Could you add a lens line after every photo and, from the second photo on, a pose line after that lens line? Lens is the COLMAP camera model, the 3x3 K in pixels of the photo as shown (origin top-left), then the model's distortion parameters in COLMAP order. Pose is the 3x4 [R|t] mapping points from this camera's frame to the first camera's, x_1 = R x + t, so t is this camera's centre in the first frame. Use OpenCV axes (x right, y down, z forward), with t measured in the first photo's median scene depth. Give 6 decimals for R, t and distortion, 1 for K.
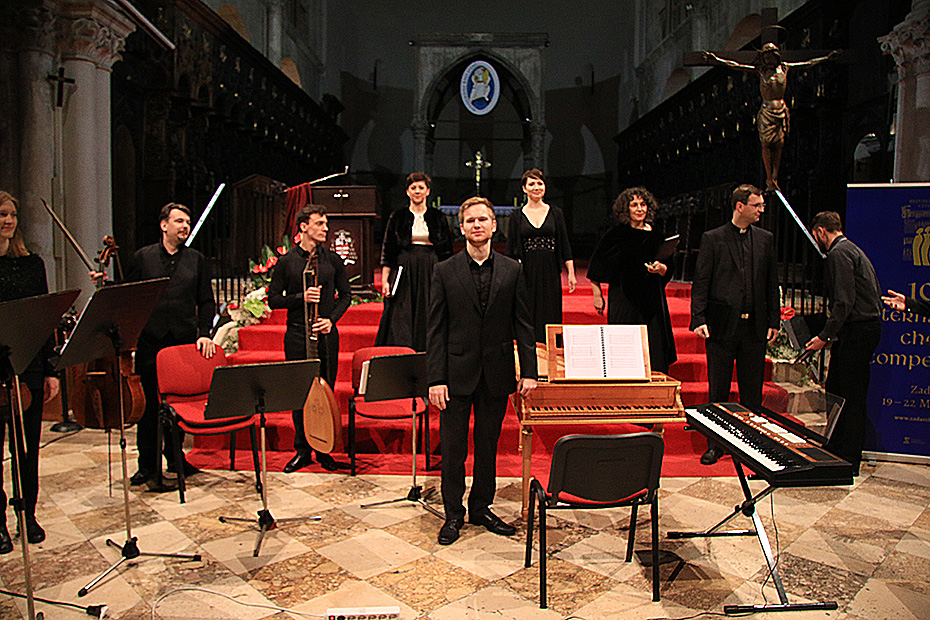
lens RADIAL K [[708.3, 0, 465.0], [0, 708.3, 310.0], [0, 0, 1]] dist [-0.187338, 0.147899]
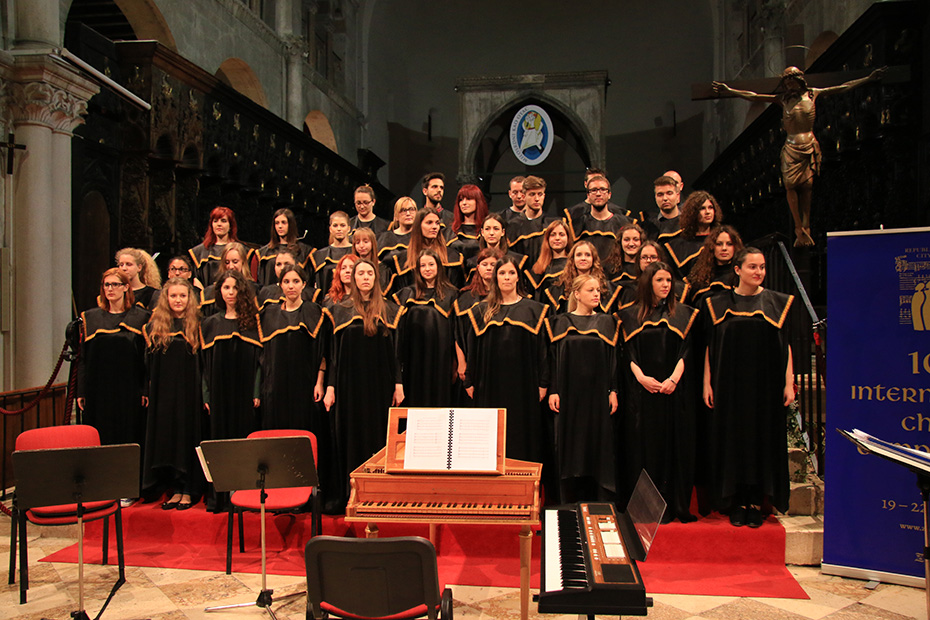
lens RADIAL K [[798.5, 0, 465.0], [0, 798.5, 310.0], [0, 0, 1]] dist [-0.143878, 0.204876]
pose [[0.990261, -0.015928, -0.138313, 0.172552], [0.003118, 0.995723, -0.092338, -0.004498], [0.139192, 0.091007, 0.986075, 0.009931]]
